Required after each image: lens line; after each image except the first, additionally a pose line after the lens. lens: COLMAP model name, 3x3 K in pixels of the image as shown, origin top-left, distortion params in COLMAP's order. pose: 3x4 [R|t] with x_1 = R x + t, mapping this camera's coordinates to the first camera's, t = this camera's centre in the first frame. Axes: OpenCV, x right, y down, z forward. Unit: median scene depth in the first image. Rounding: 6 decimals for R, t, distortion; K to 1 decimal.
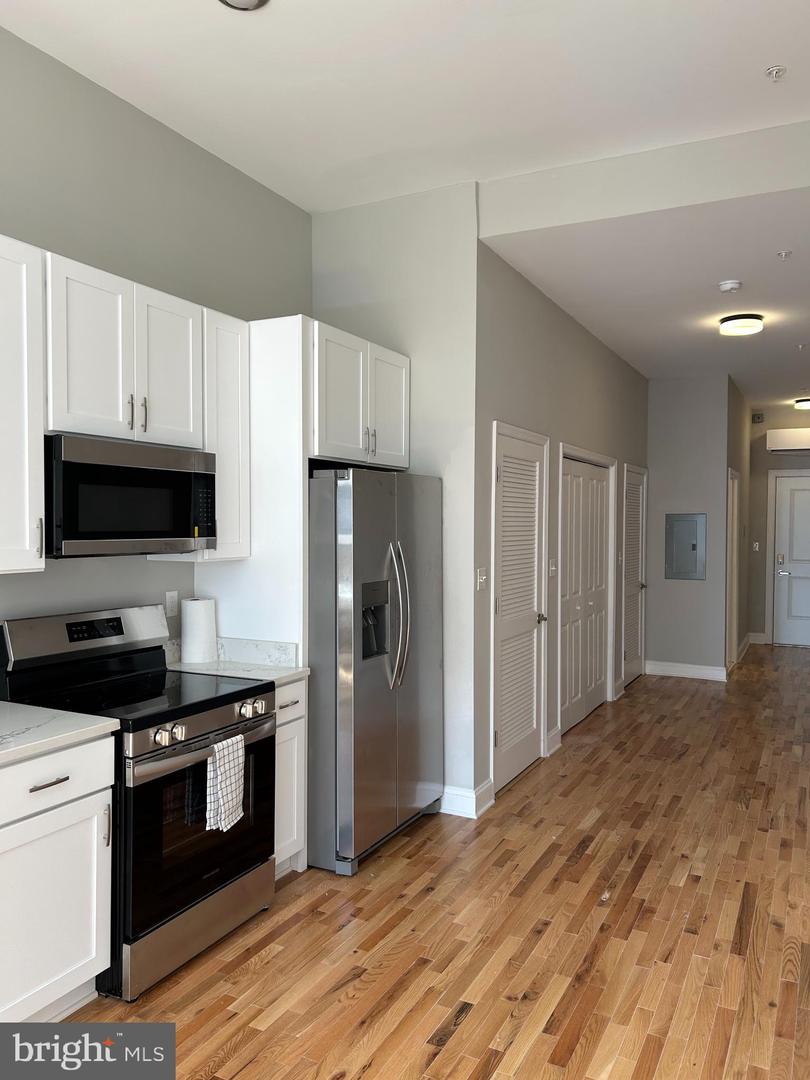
lens RADIAL K [[806.8, 0, 405.0], [0, 806.8, 540.0], [0, 0, 1]] dist [0.005391, 0.003148]
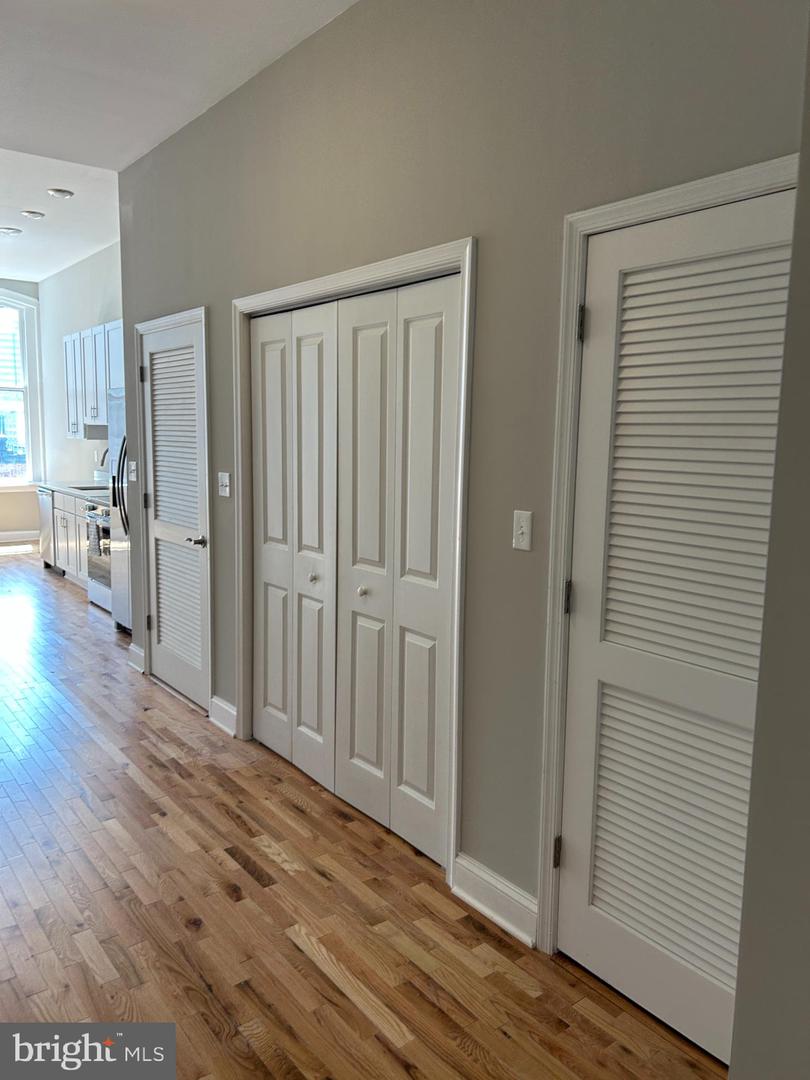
lens RADIAL K [[806.8, 0, 407.2], [0, 806.8, 540.8], [0, 0, 1]] dist [0.059621, -0.065646]
pose [[-0.427314, 0.104412, -0.898054, 1.235475], [-0.043643, 0.989769, 0.135841, -0.034959], [0.903049, 0.097241, -0.418385, 2.327416]]
